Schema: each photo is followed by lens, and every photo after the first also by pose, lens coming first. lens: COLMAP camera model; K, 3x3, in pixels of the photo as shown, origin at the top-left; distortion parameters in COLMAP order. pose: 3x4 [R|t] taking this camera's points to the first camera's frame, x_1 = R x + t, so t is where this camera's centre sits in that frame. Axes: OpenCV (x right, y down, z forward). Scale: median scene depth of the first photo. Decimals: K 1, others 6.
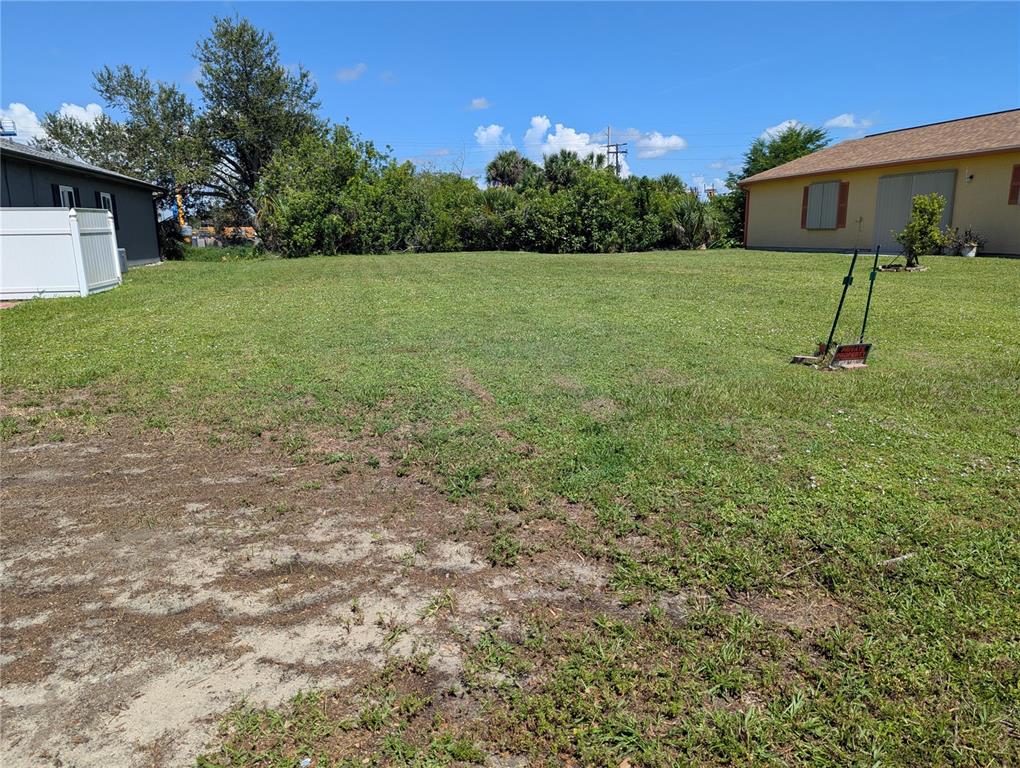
lens RADIAL K [[701.9, 0, 510.0], [0, 701.9, 384.0], [0, 0, 1]] dist [0.061055, -0.050608]
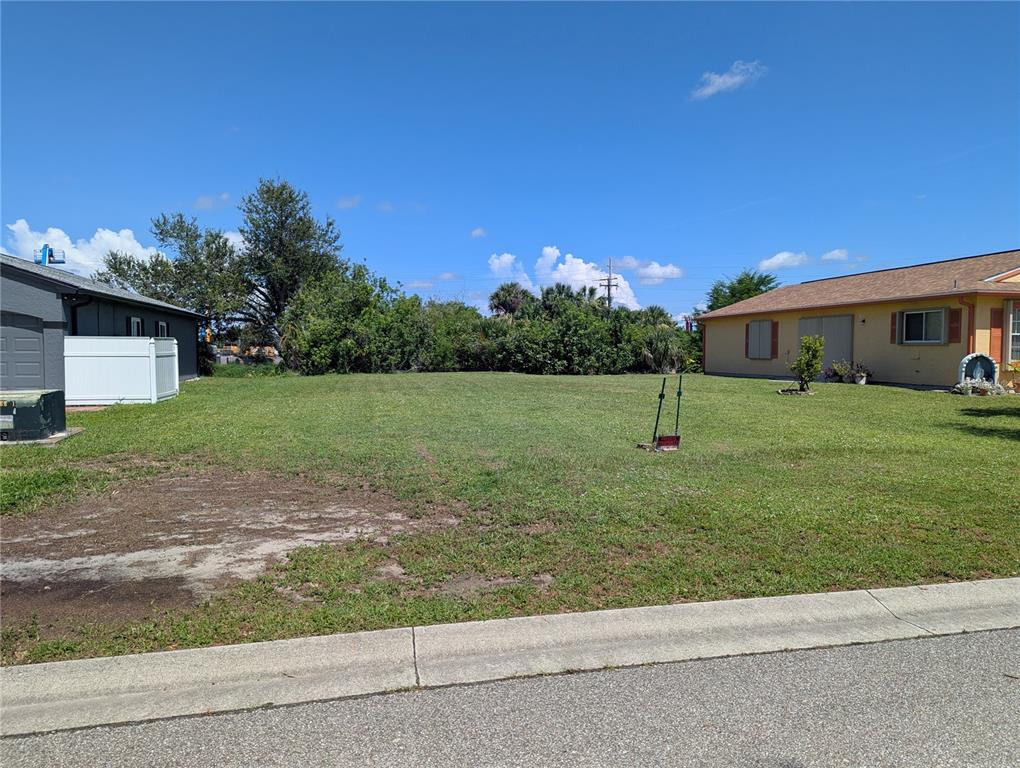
lens RADIAL K [[701.9, 0, 510.0], [0, 701.9, 384.0], [0, 0, 1]] dist [0.061055, -0.050608]
pose [[0.999801, 0.015649, -0.012376, 0.028914], [-0.017503, 0.985688, -0.167670, 0.020093], [0.009575, 0.167853, 0.985766, -0.115100]]
